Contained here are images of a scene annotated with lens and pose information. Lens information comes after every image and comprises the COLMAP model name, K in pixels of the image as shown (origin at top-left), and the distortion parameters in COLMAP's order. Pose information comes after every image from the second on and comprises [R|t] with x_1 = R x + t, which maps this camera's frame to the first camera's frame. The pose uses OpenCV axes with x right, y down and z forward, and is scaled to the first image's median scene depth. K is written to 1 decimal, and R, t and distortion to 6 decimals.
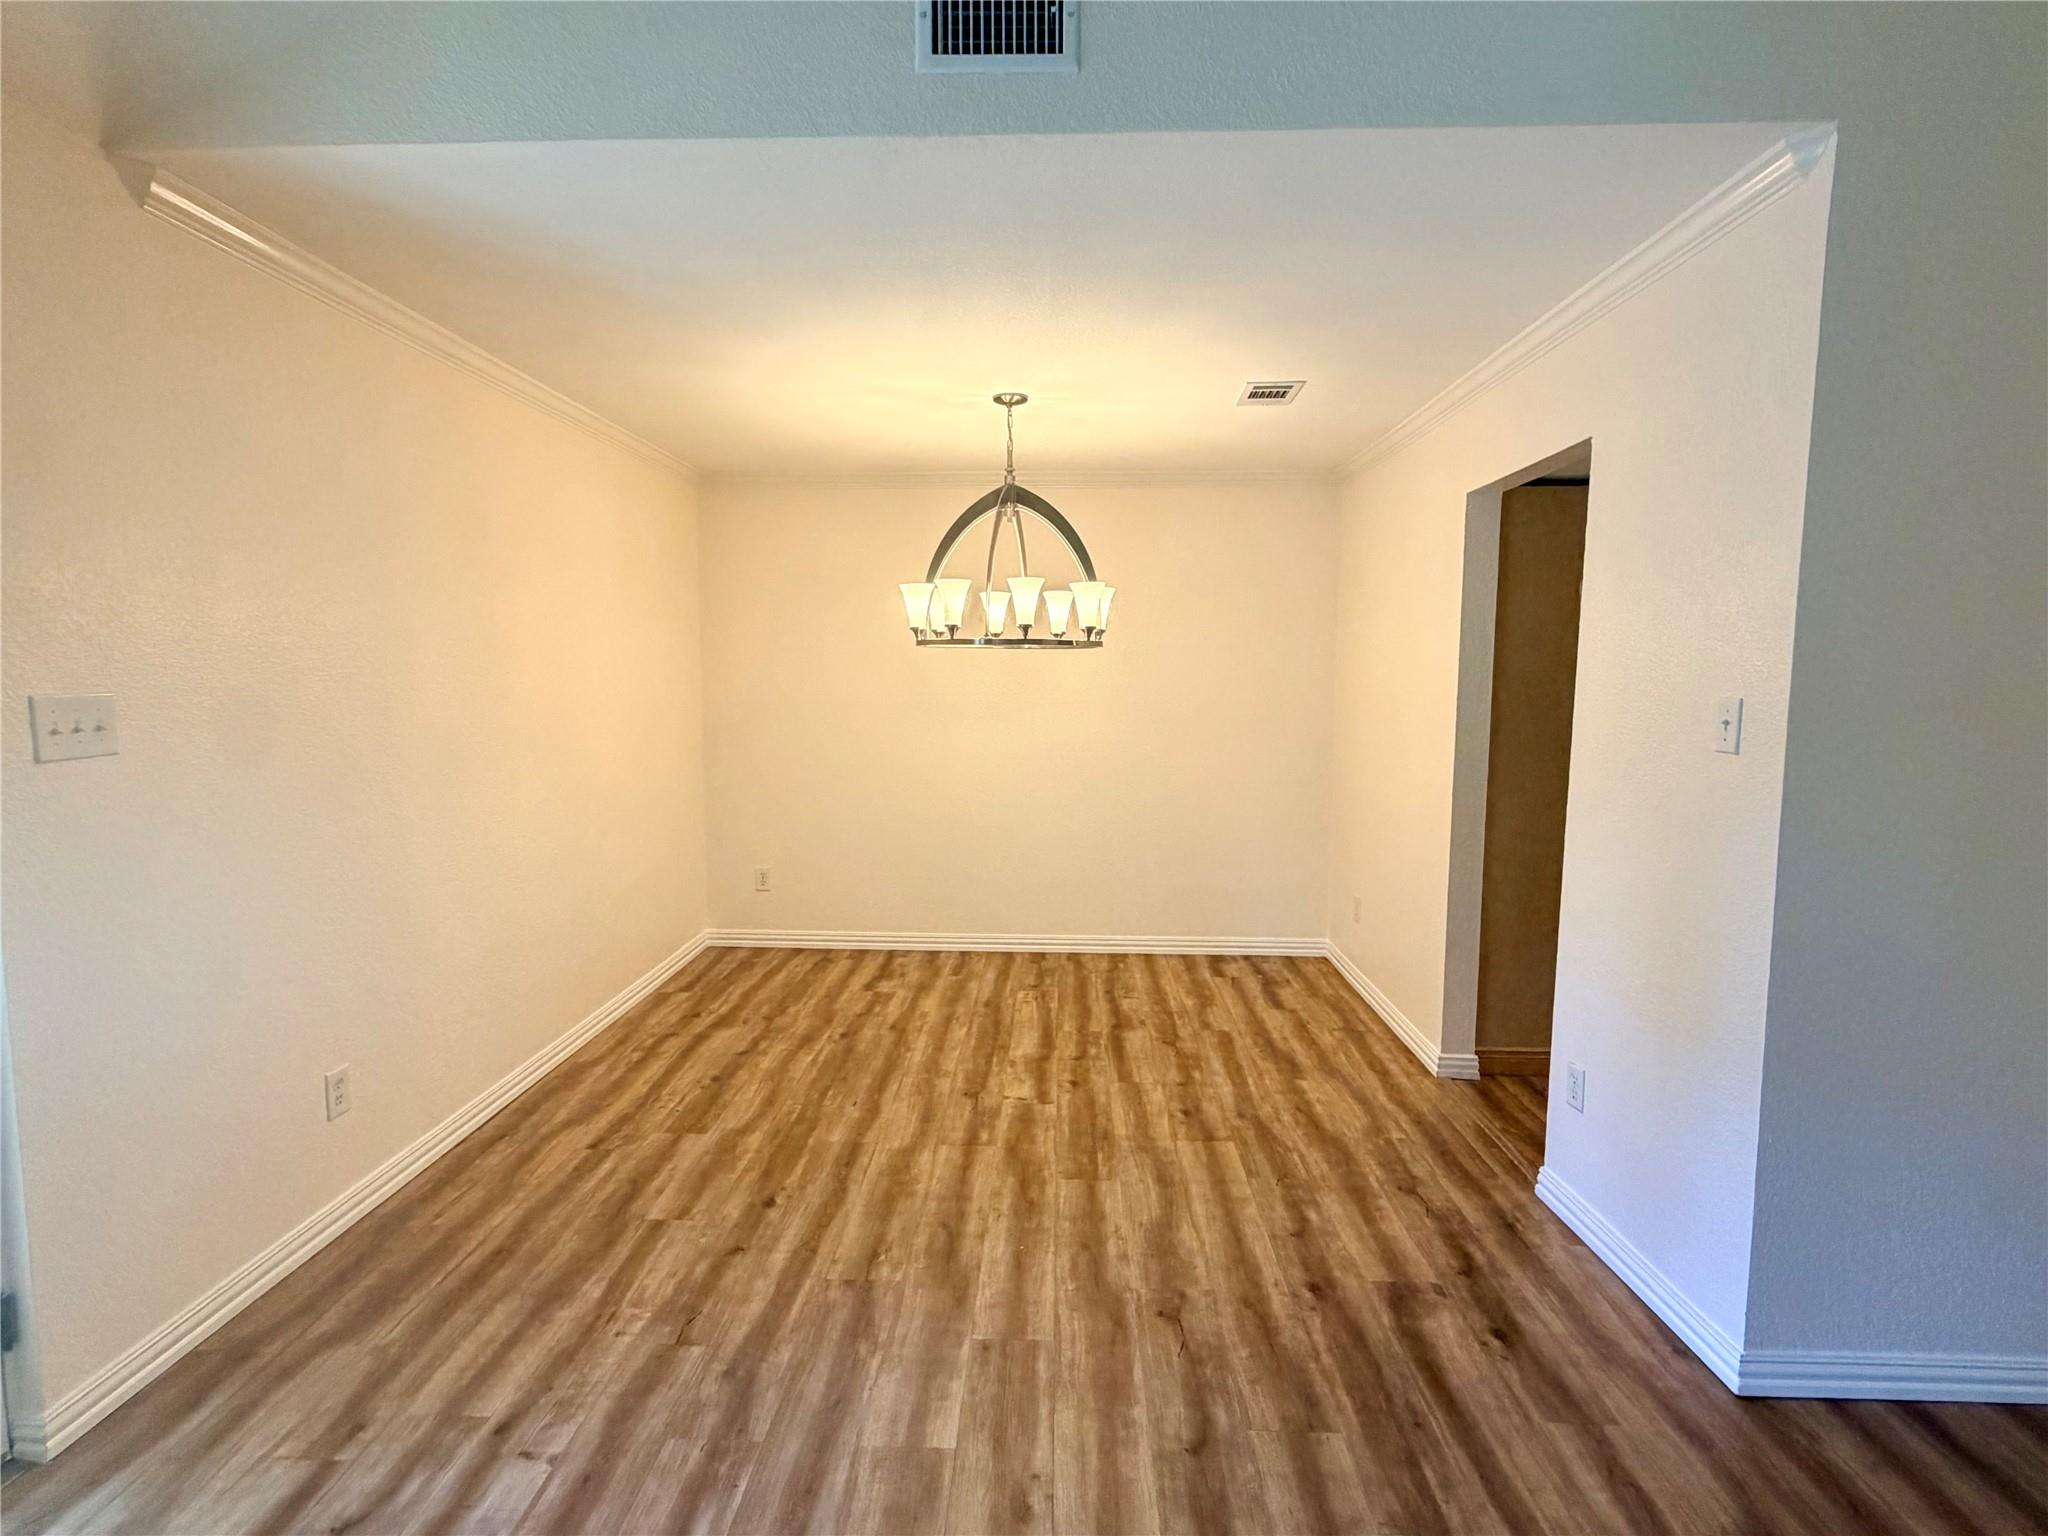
lens RADIAL K [[1016.7, 0, 1023.4], [0, 1016.7, 774.0], [0, 0, 1]] dist [0.001071, 0.000818]
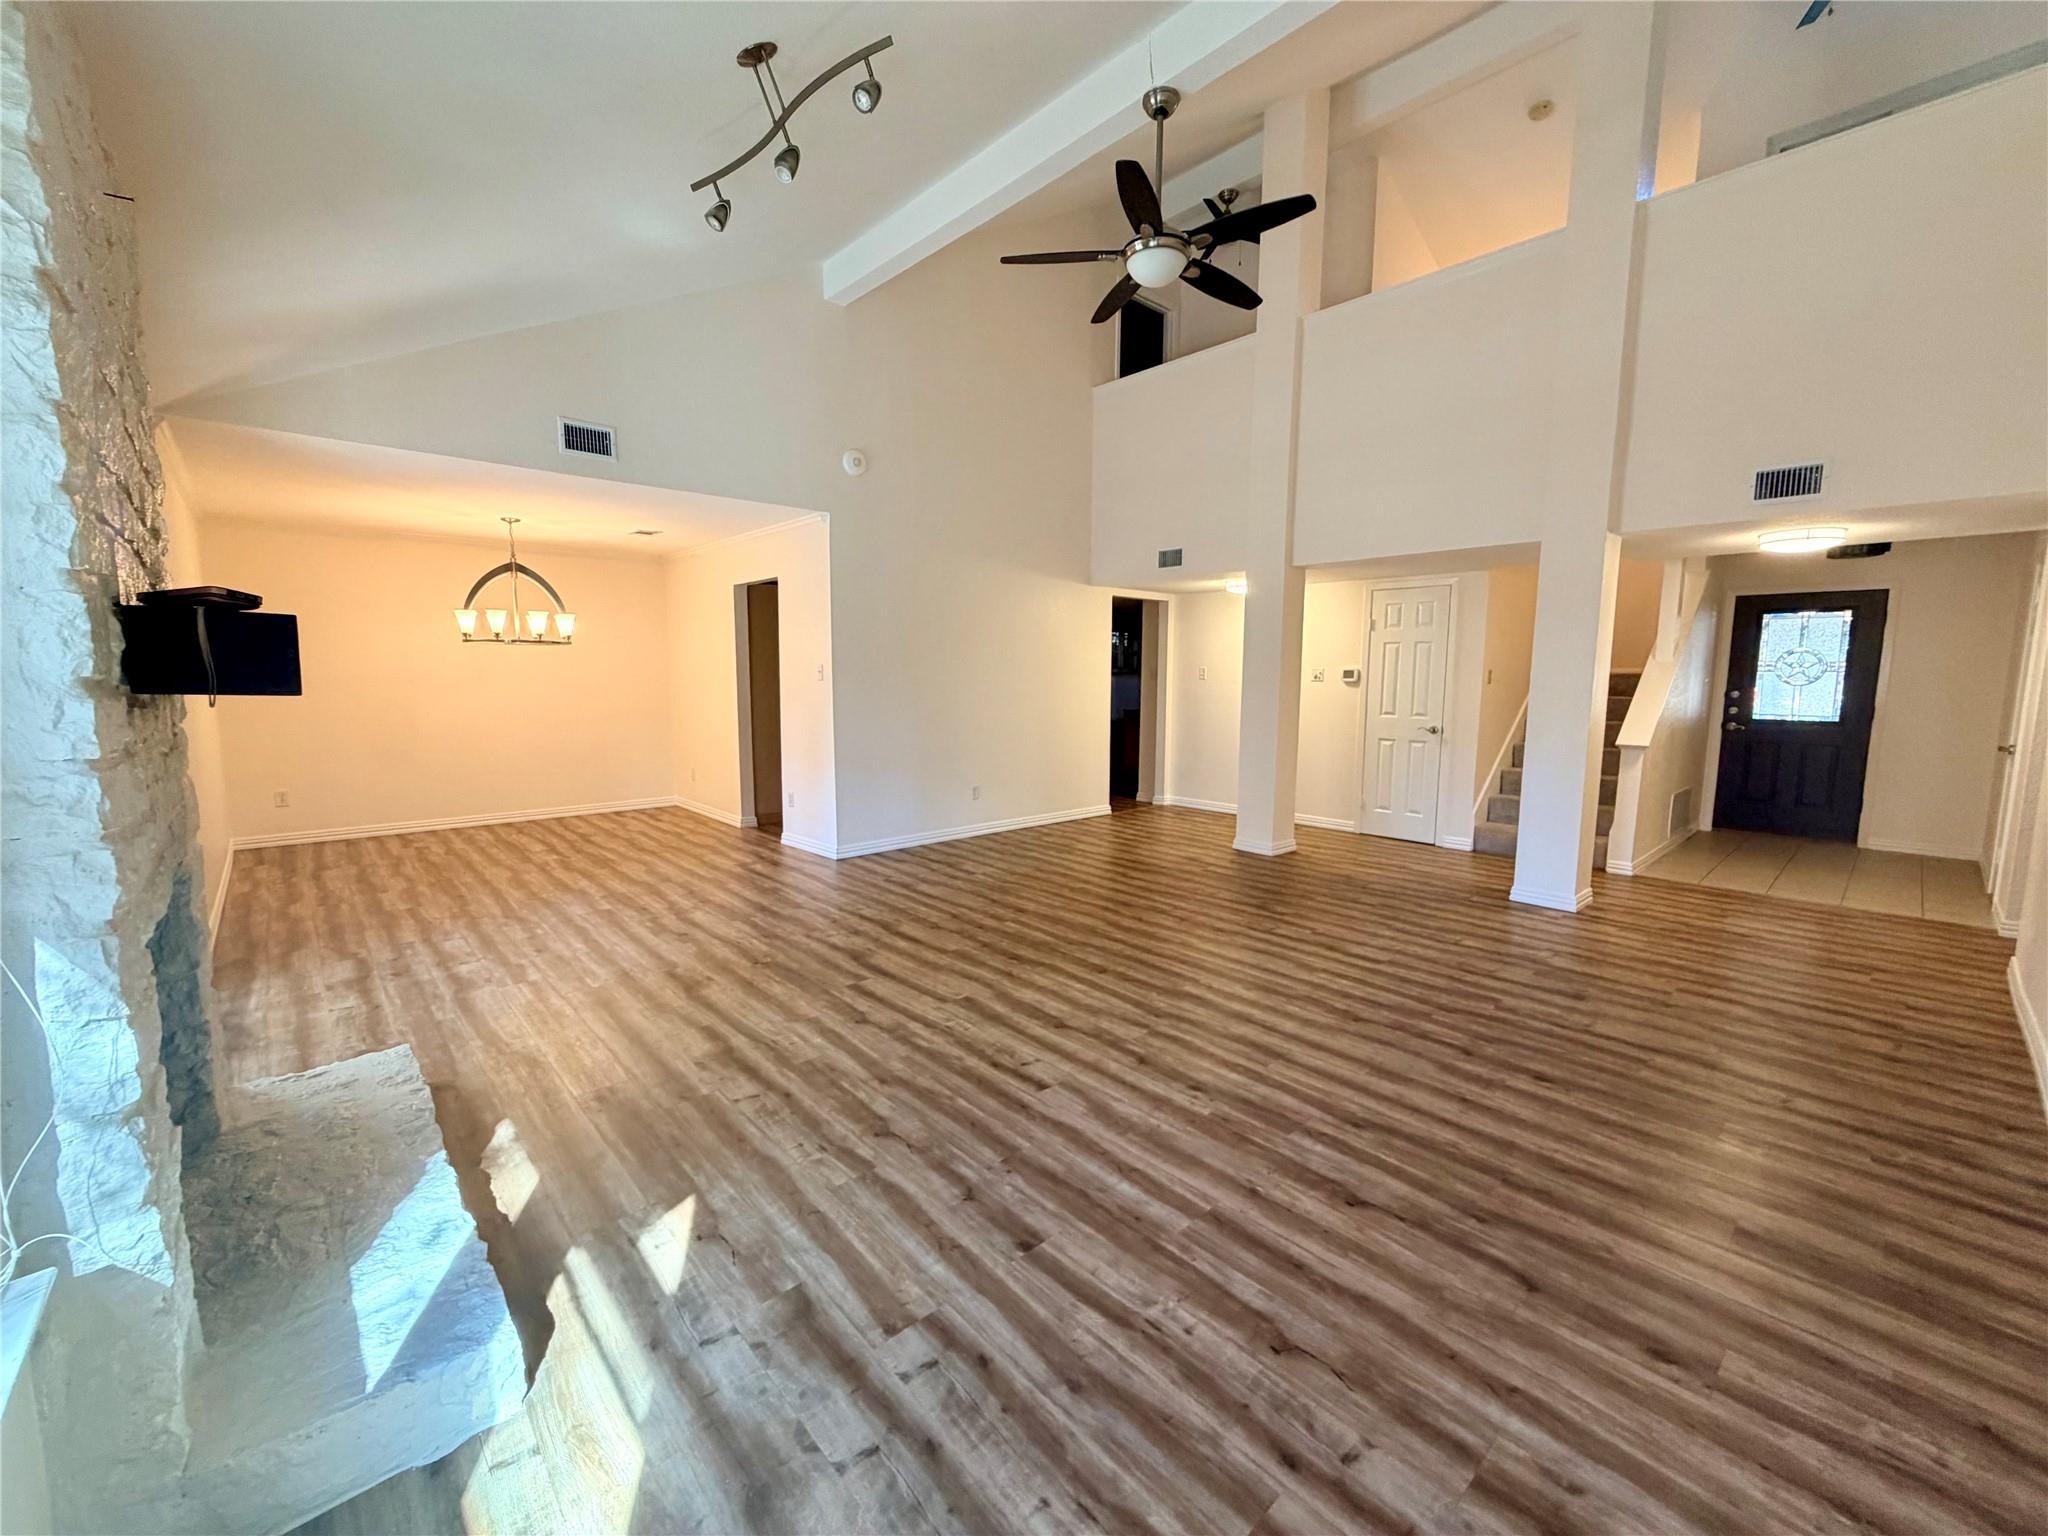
lens RADIAL K [[823.3, 0, 1010.1], [0, 823.3, 764.0], [0, 0, 1]] dist [0.000310, -0.000333]
pose [[0.722154, -0.077811, 0.687342, -0.549735], [0.066473, 0.996861, 0.043011, 0.128672], [-0.688531, 0.014629, 0.725059, -1.025448]]
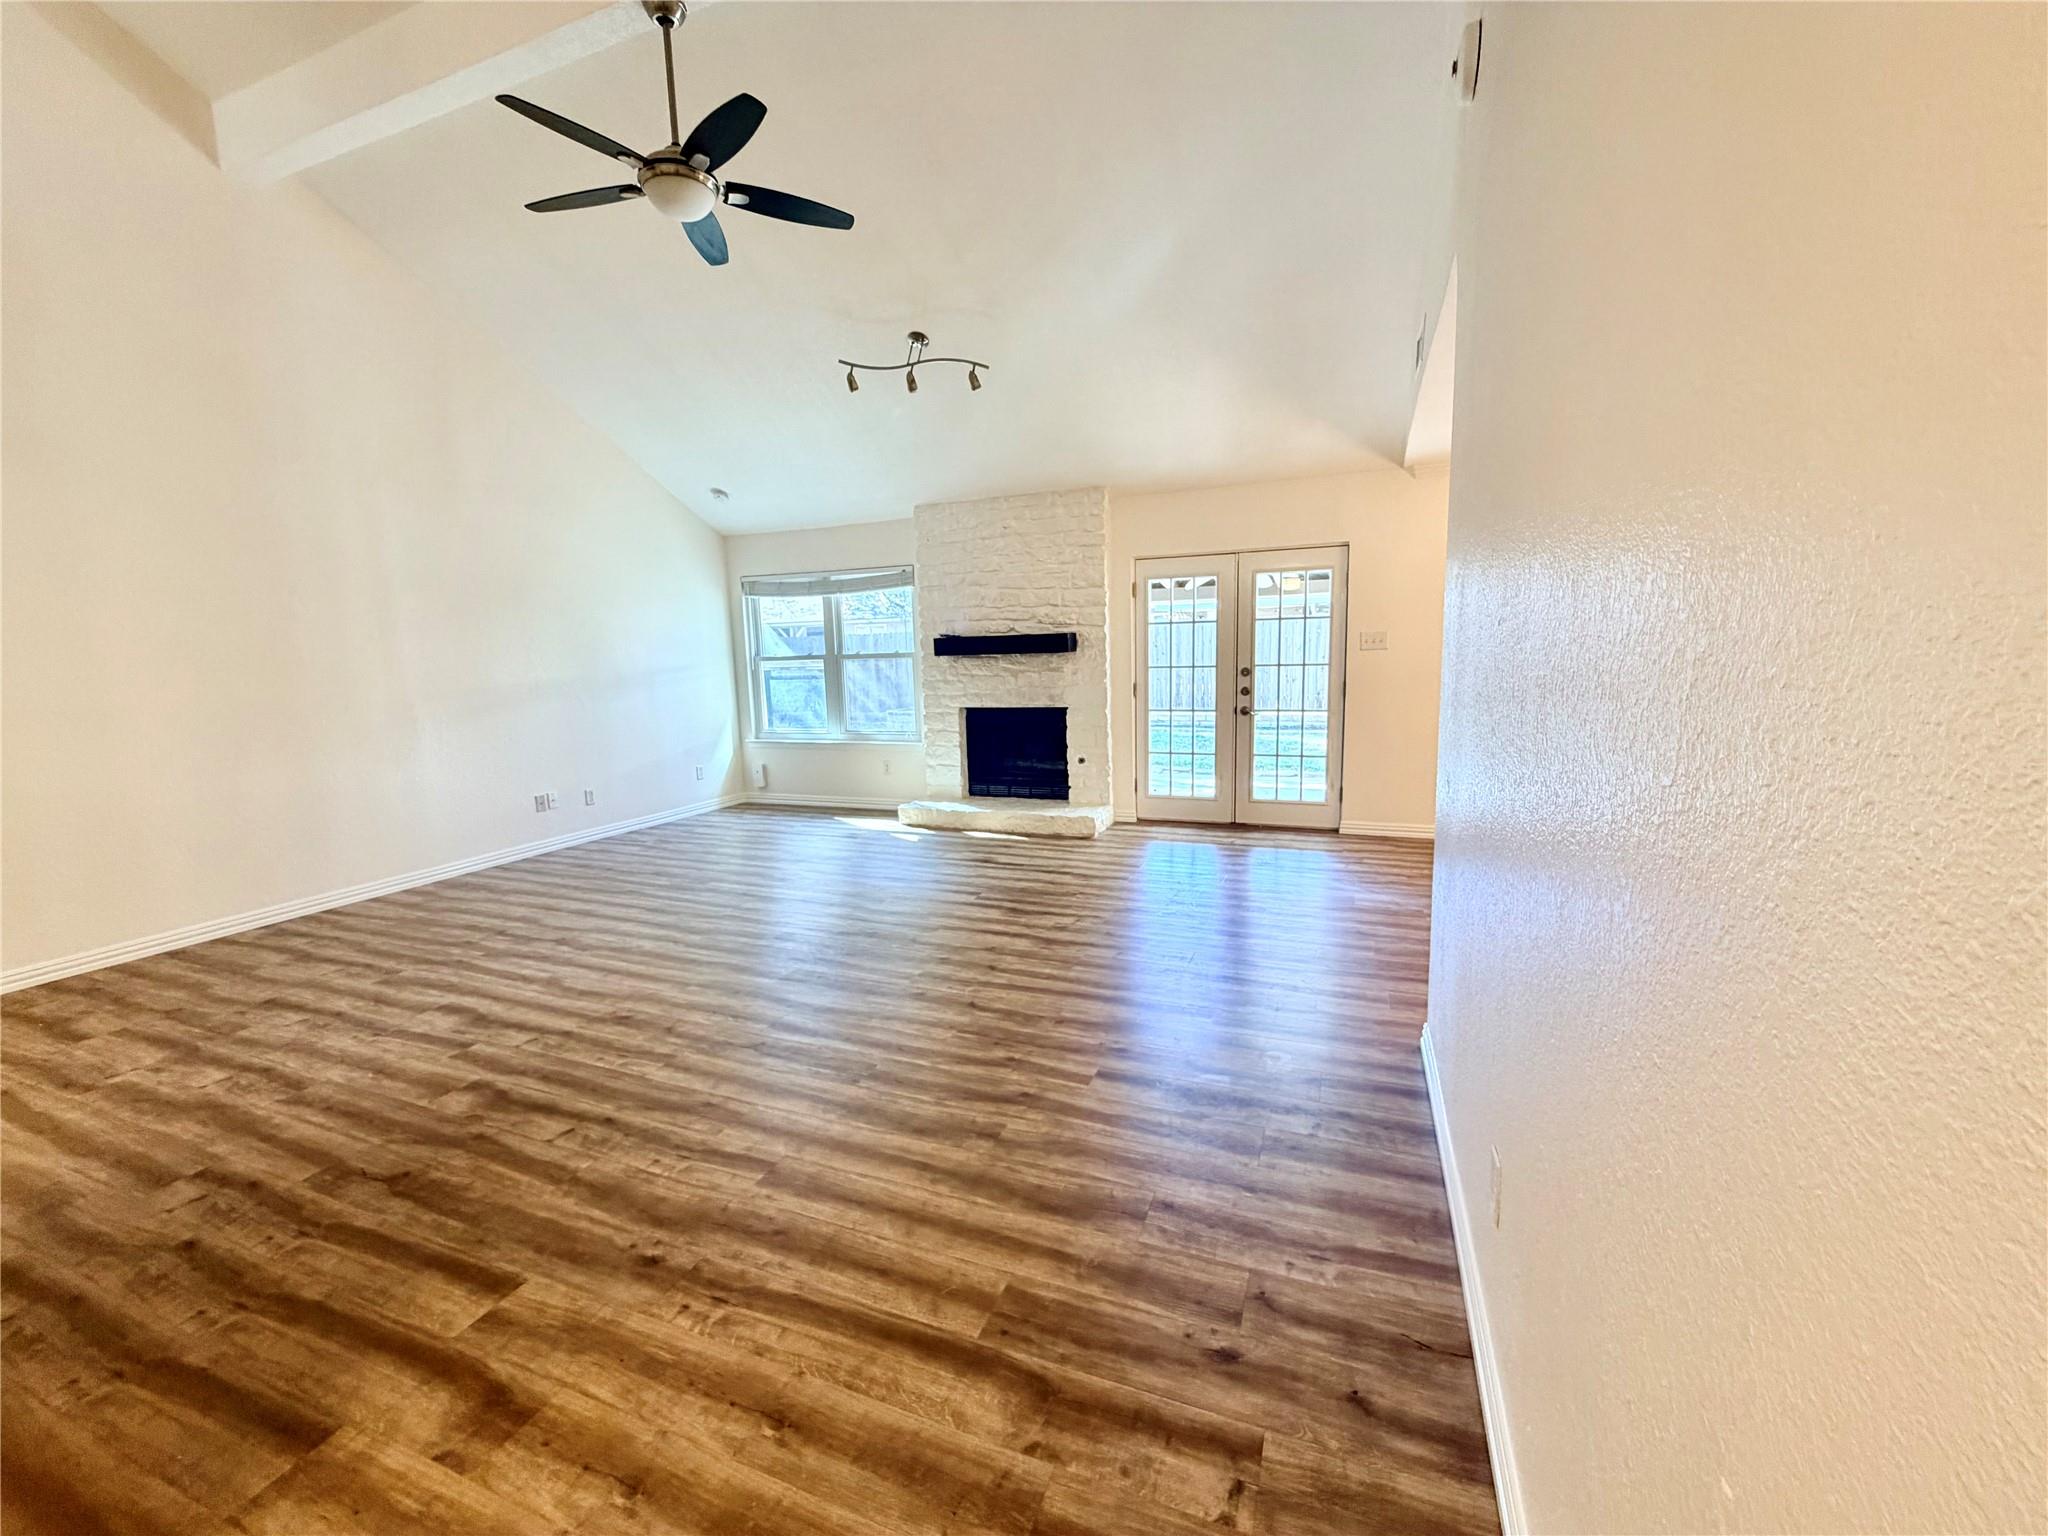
lens RADIAL K [[823.3, 0, 1016.8], [0, 823.3, 761.9], [0, 0, 1]] dist [0.000310, -0.000333]
pose [[-0.346482, 0.132646, -0.928631, 1.394183], [-0.069312, 0.983626, 0.166362, -0.009724], [0.935492, 0.122007, -0.331615, 0.508385]]
